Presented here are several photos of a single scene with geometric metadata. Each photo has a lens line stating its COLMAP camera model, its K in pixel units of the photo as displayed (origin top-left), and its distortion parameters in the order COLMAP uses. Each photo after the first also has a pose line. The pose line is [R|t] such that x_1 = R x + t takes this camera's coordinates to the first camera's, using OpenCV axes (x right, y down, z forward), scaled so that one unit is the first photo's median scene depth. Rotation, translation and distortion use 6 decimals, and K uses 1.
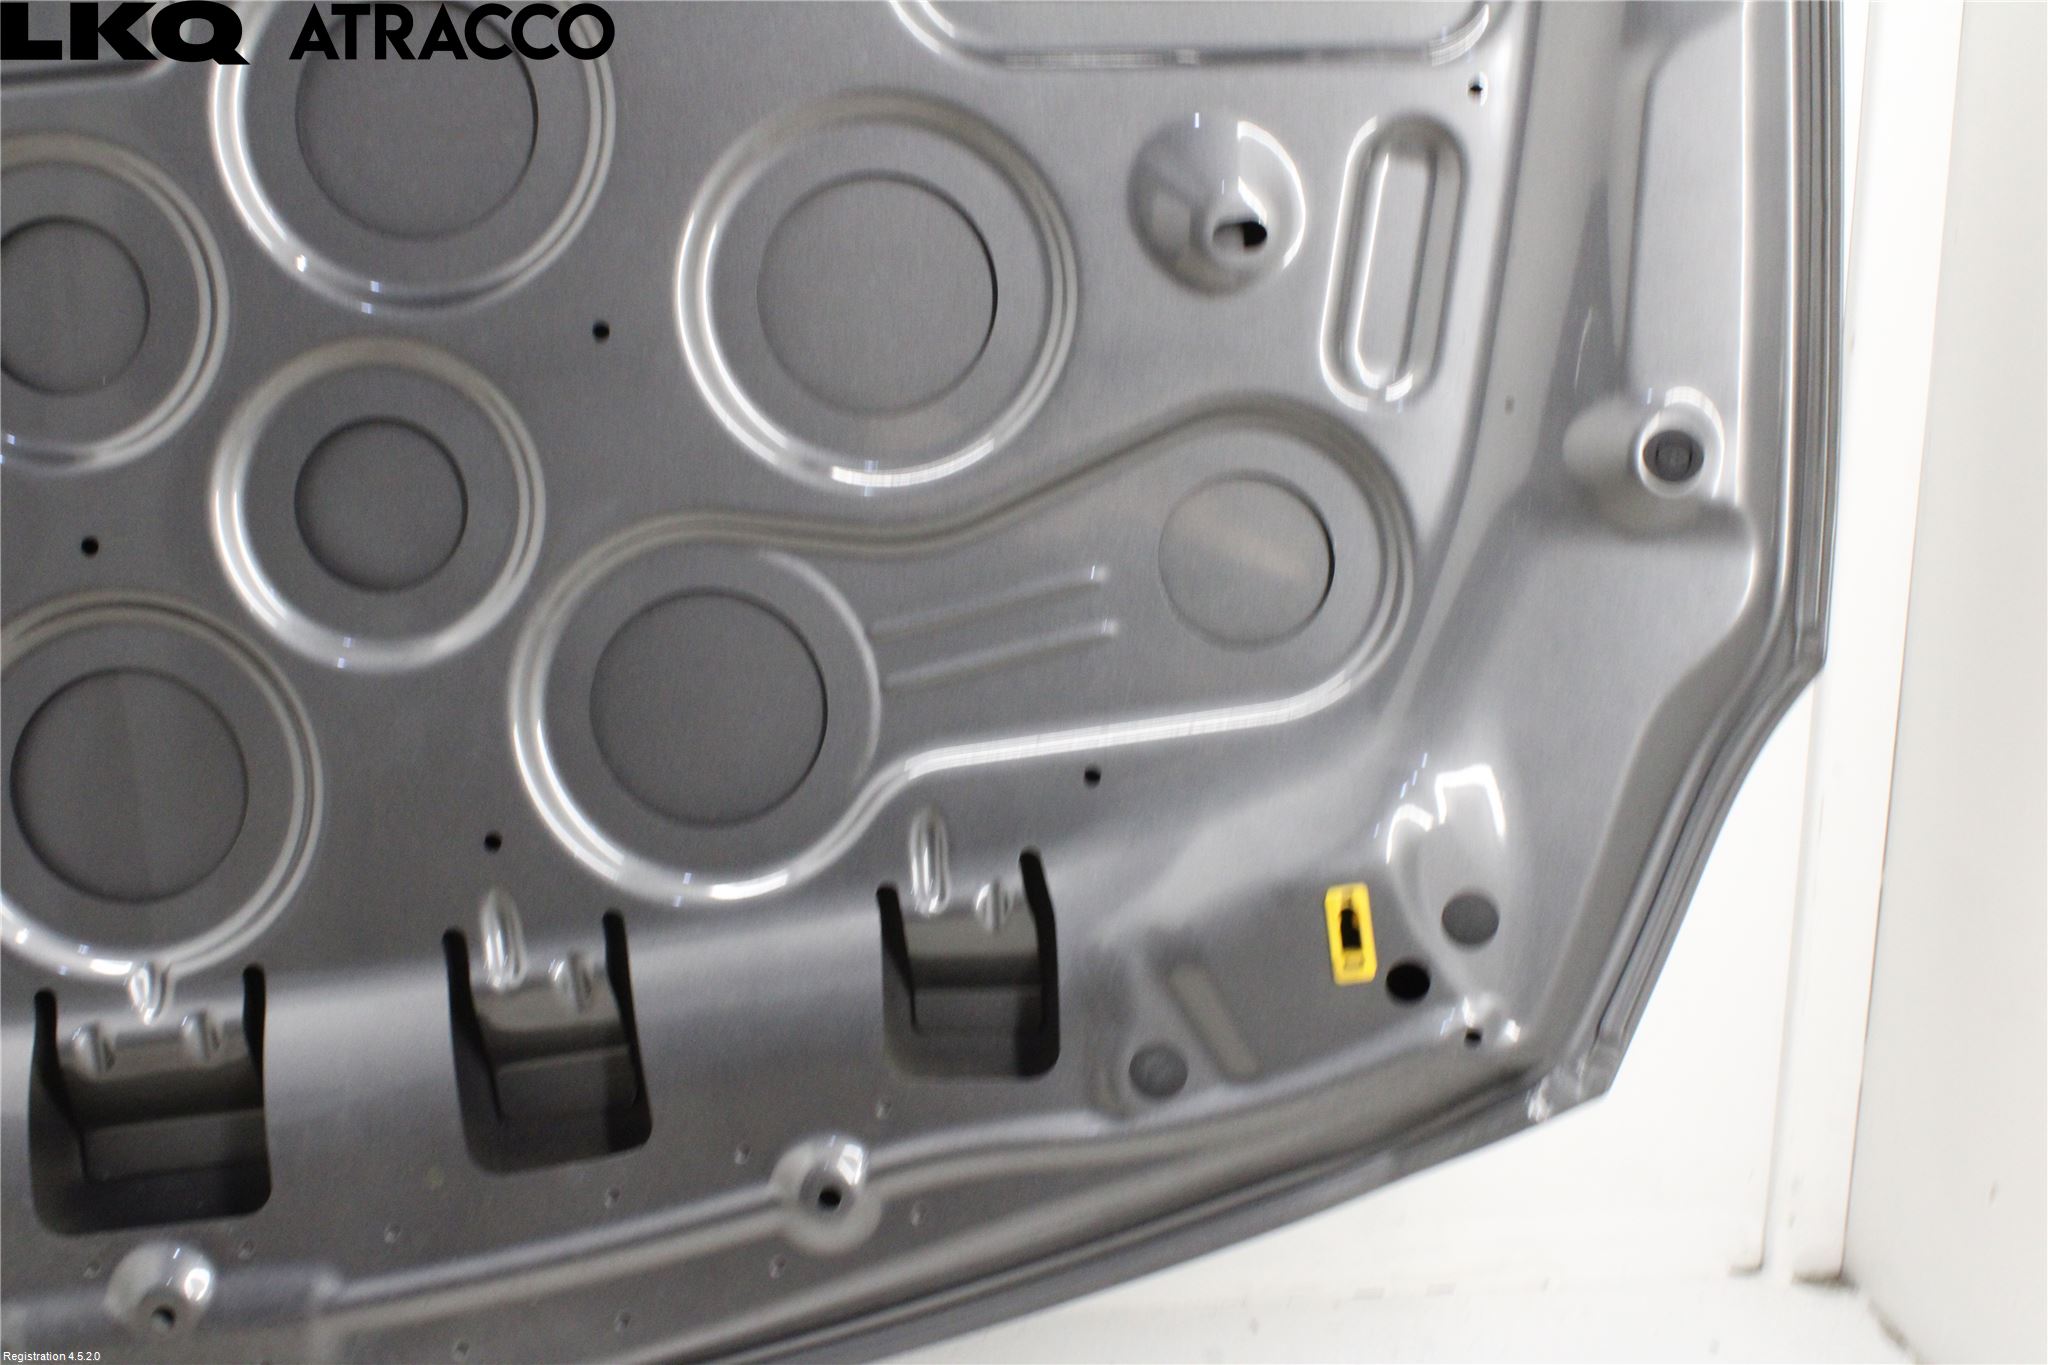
lens RADIAL K [[2141.9, 0, 1024.0], [0, 2141.9, 682.5], [0, 0, 1]] dist [-0.118566, 0.106057]
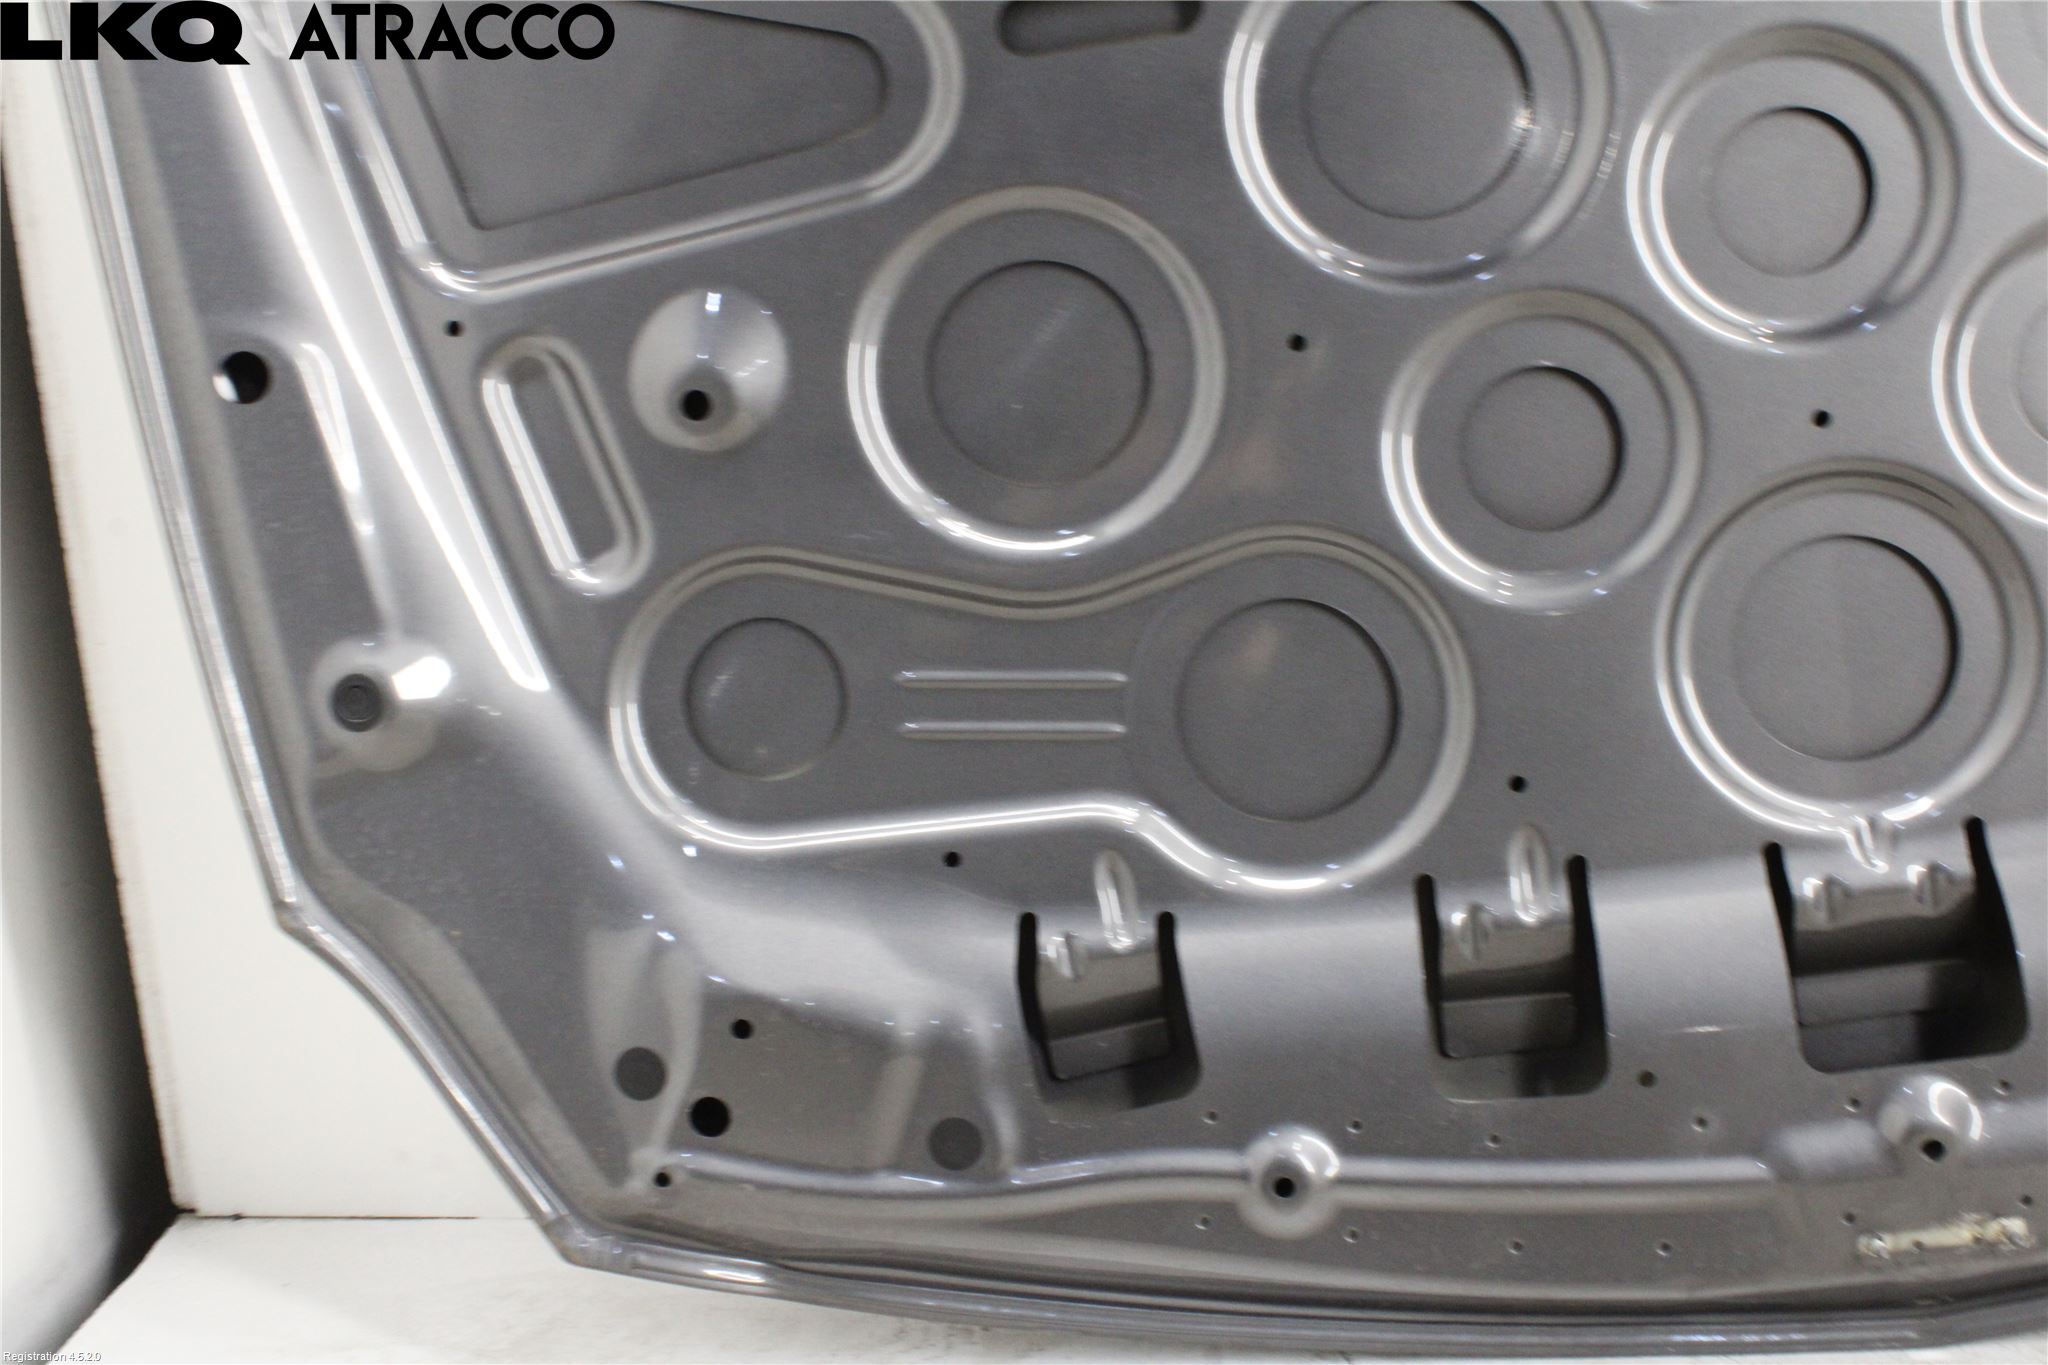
lens RADIAL K [[2141.9, 0, 1024.0], [0, 2141.9, 682.5], [0, 0, 1]] dist [-0.118566, 0.106057]
pose [[0.977197, -0.017083, -0.211649, -0.611450], [0.017058, 0.999853, -0.001946, 0.063191], [0.211651, -0.001708, 0.977344, -0.112872]]
